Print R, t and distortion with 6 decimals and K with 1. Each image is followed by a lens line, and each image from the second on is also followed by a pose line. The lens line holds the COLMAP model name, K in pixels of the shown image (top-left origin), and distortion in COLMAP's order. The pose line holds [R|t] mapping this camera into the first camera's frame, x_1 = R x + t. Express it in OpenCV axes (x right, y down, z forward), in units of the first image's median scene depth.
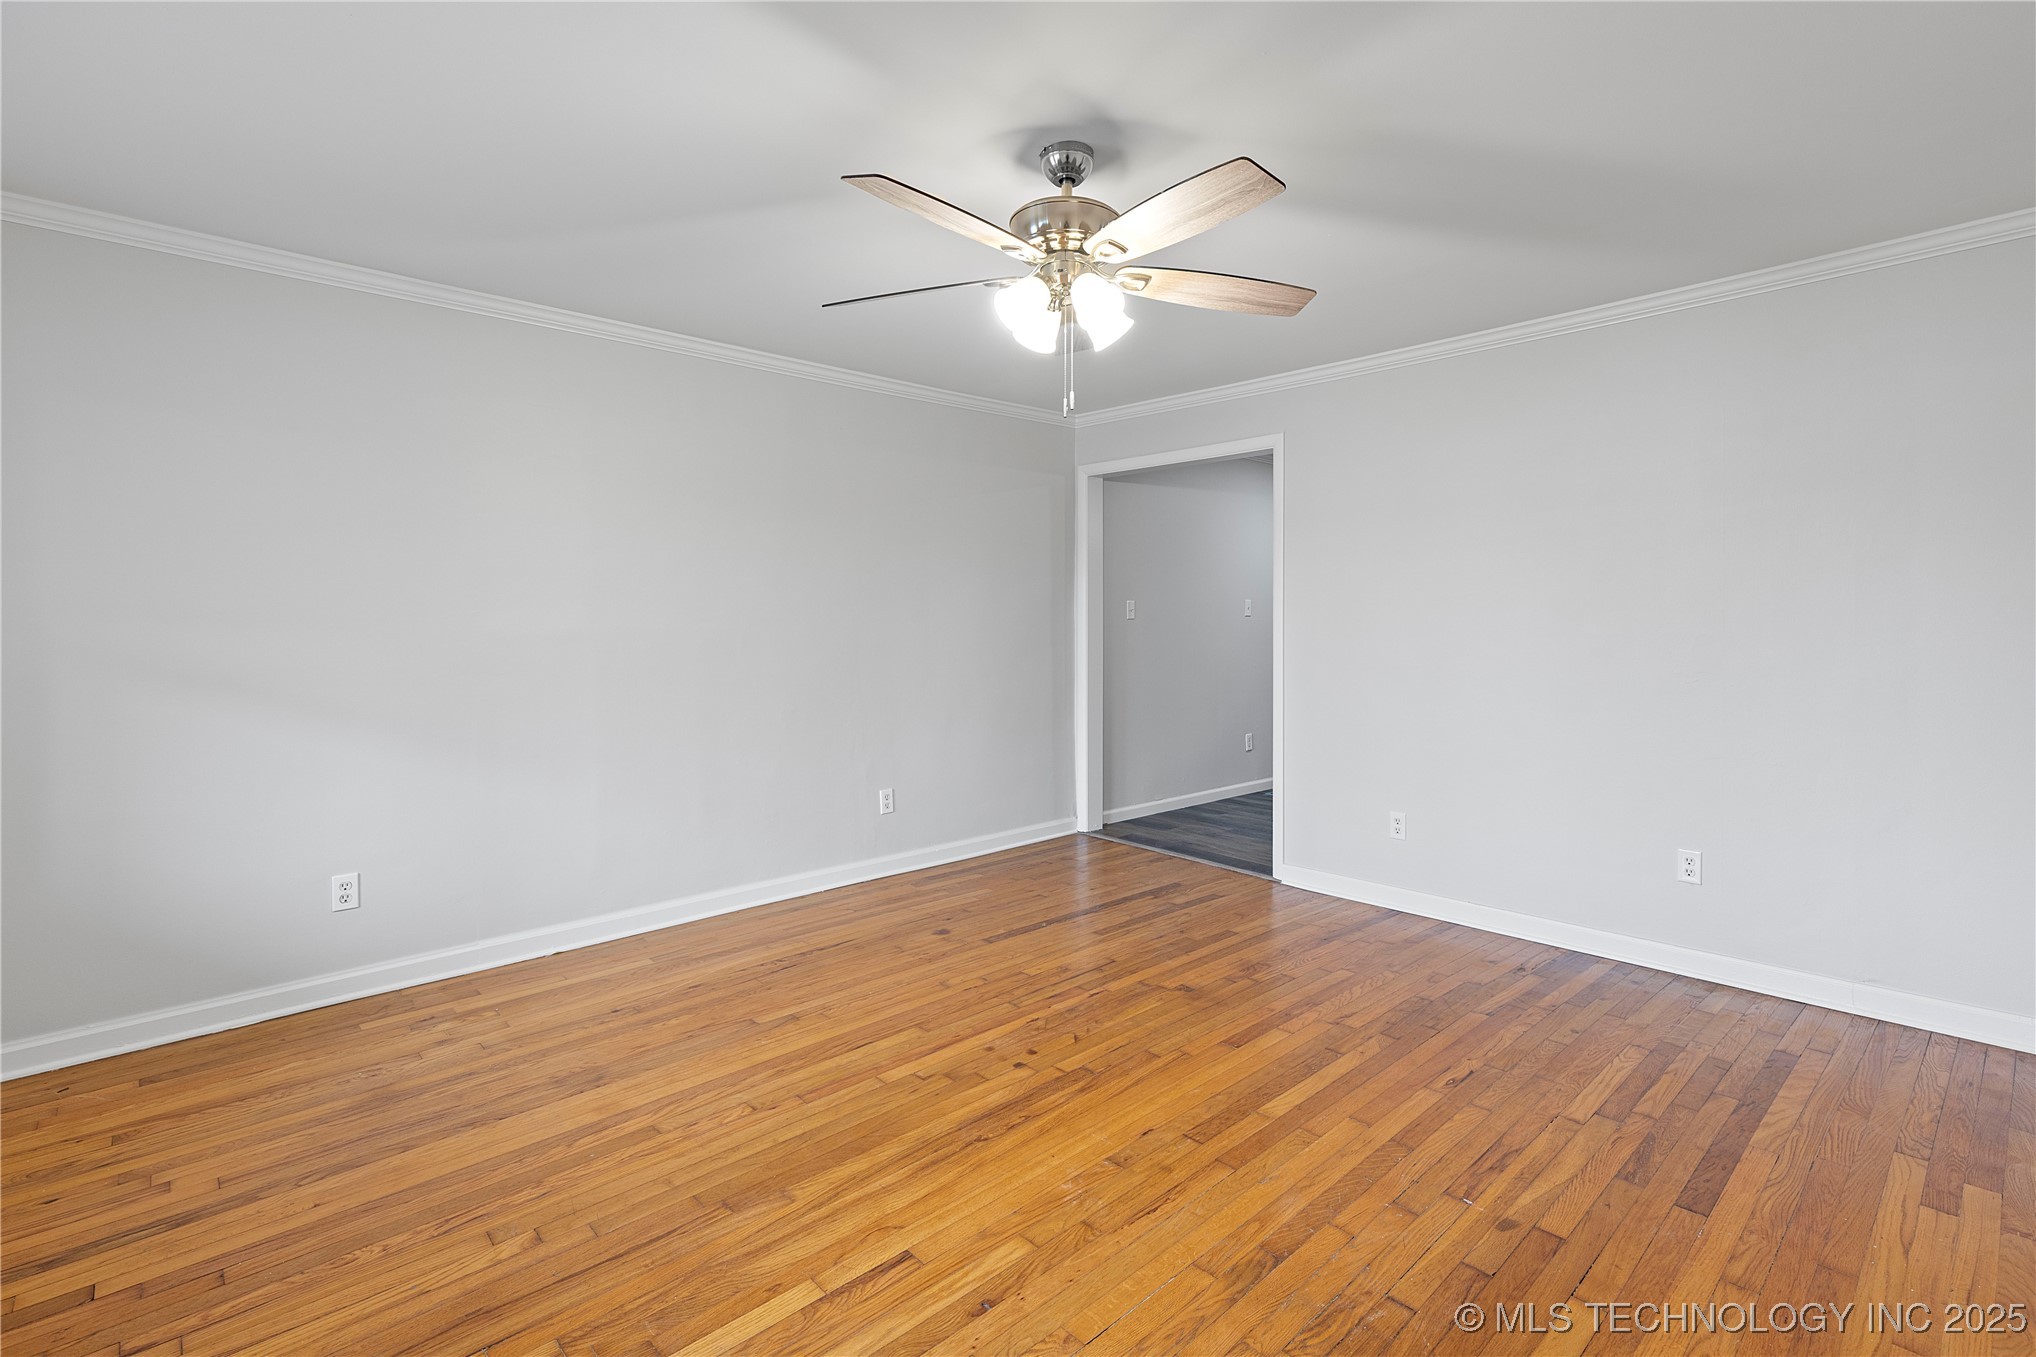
lens RADIAL K [[948.8, 0, 1041.3], [0, 948.8, 622.4], [0, 0, 1]] dist [0.001001, -0.000021]
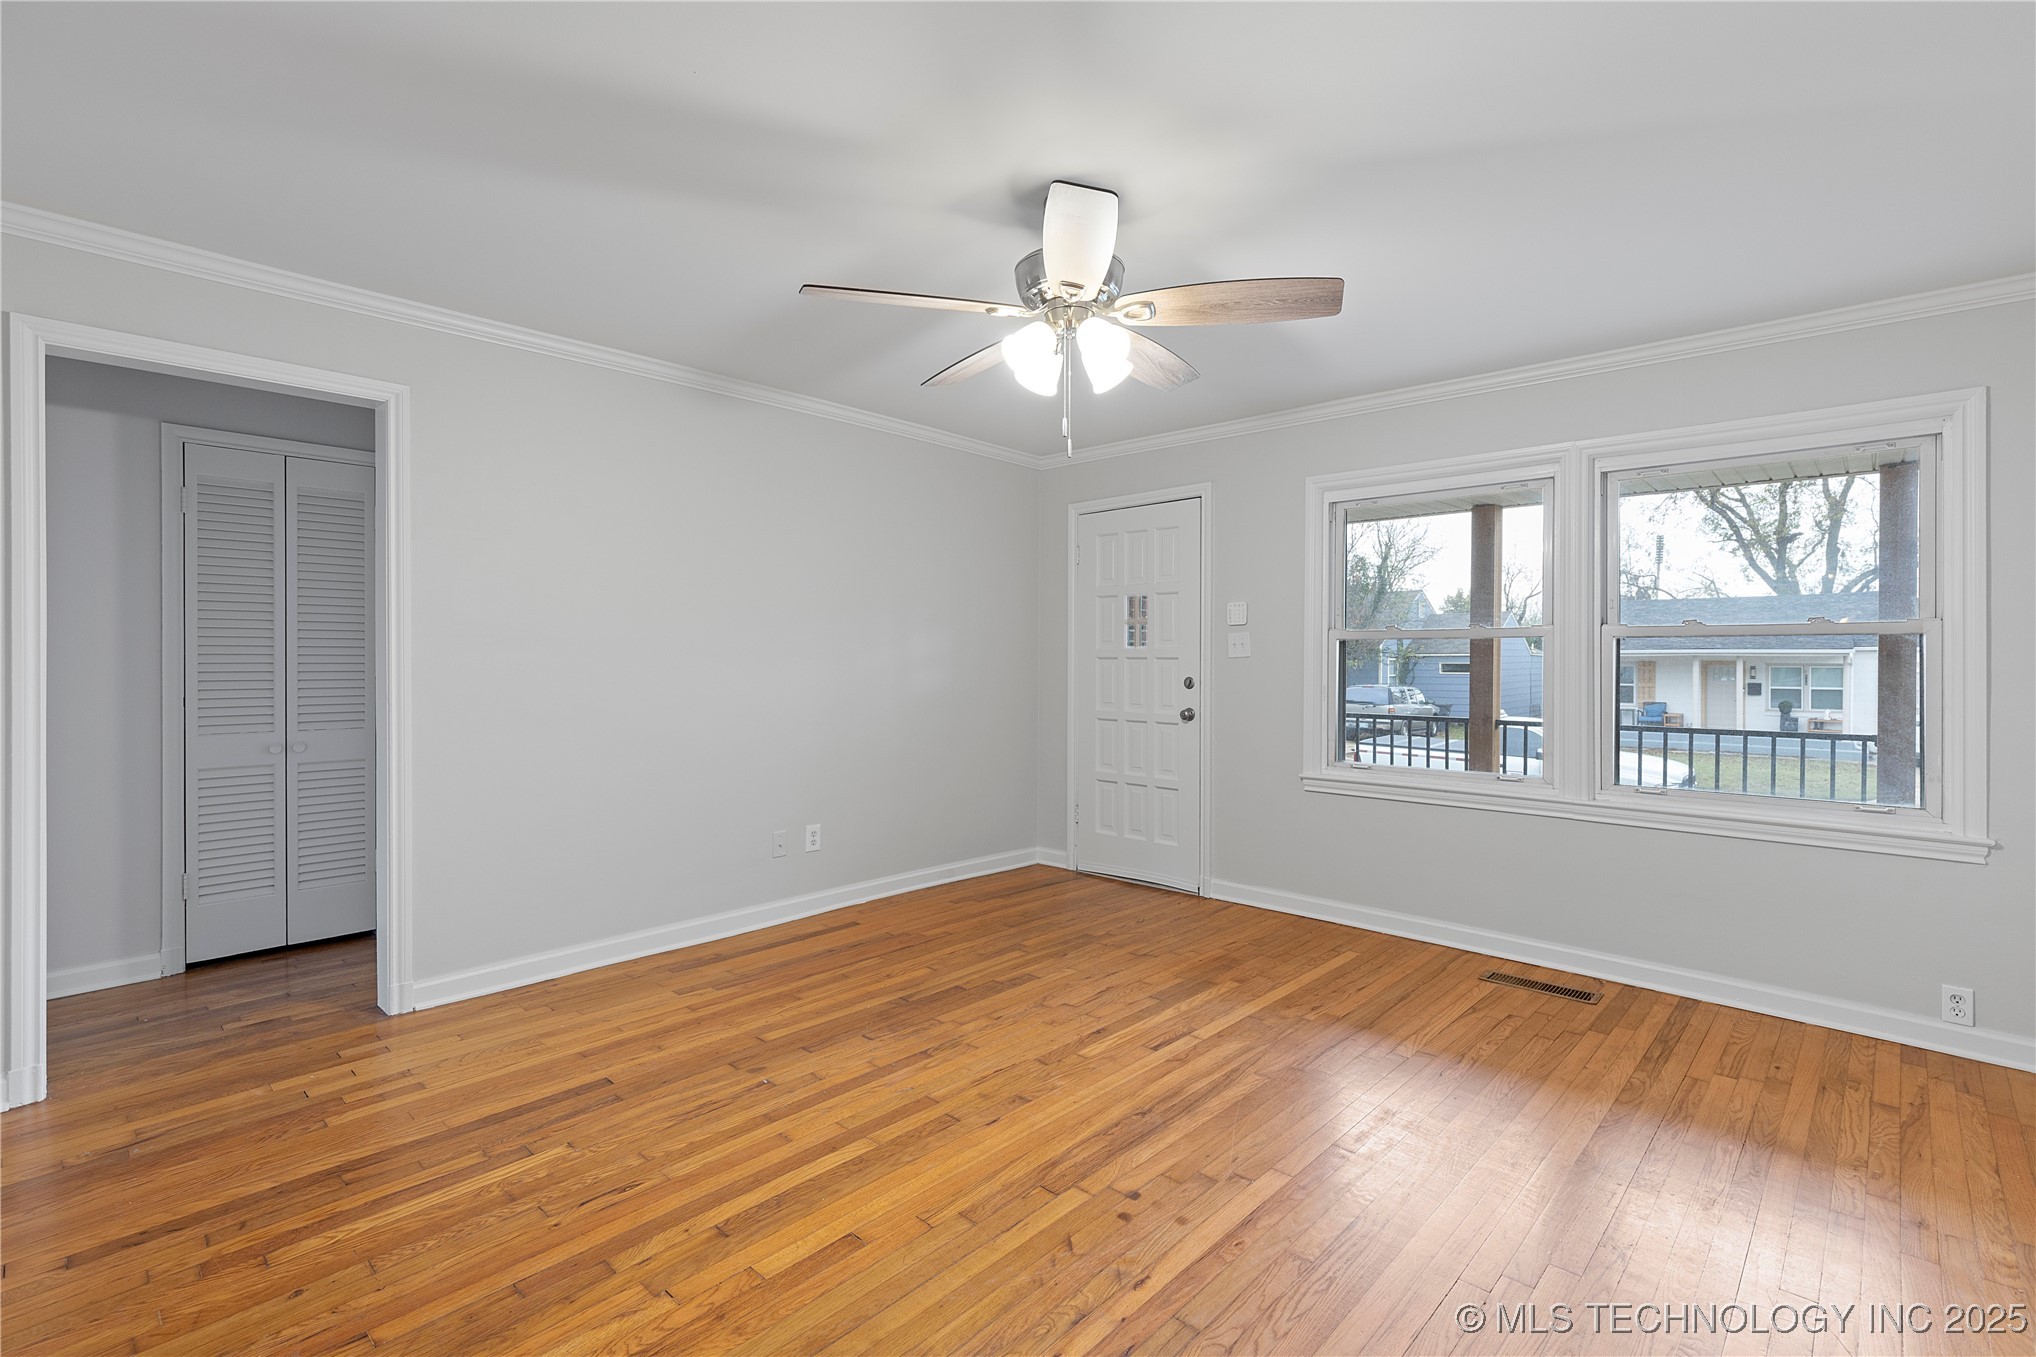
lens RADIAL K [[924.5, 0, 1032.3], [0, 924.5, 657.3], [0, 0, 1]] dist [0.002058, -0.000494]
pose [[-0.998249, -0.001775, -0.059131, 0.123512], [-0.001912, 0.999996, 0.002263, -0.001134], [0.059127, 0.002372, -0.998248, 1.968988]]
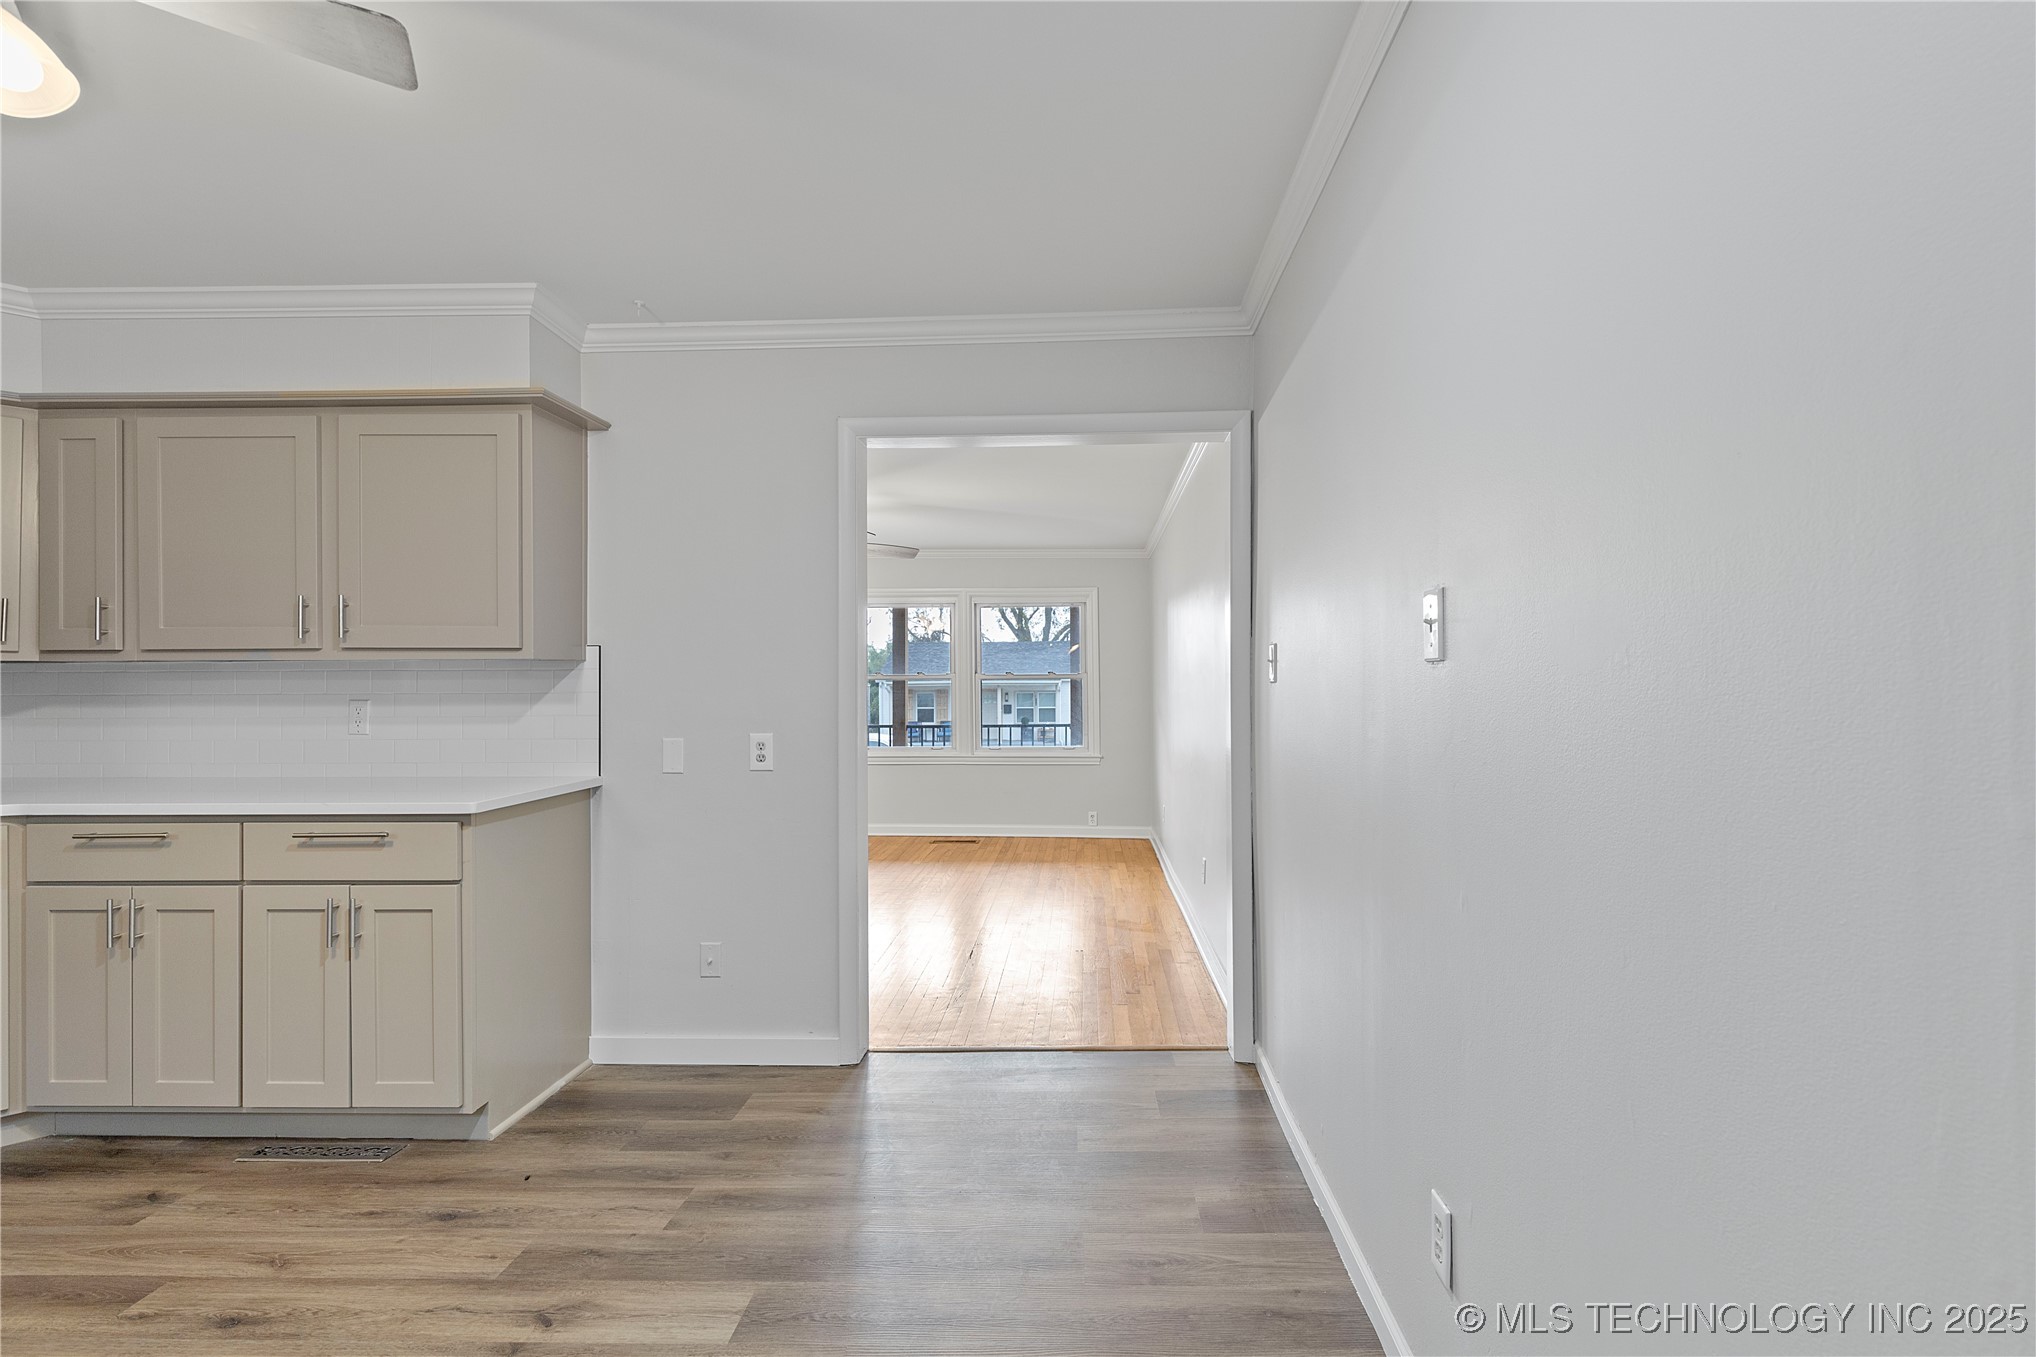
lens RADIAL K [[924.1, 0, 1021.7], [0, 924.1, 672.2], [0, 0, 1]] dist [0.006154, -0.000213]
pose [[-0.736054, -0.007718, -0.676879, 1.211476], [0.002323, 0.999900, -0.013927, -0.011802], [0.676919, -0.011824, -0.735963, 3.044020]]
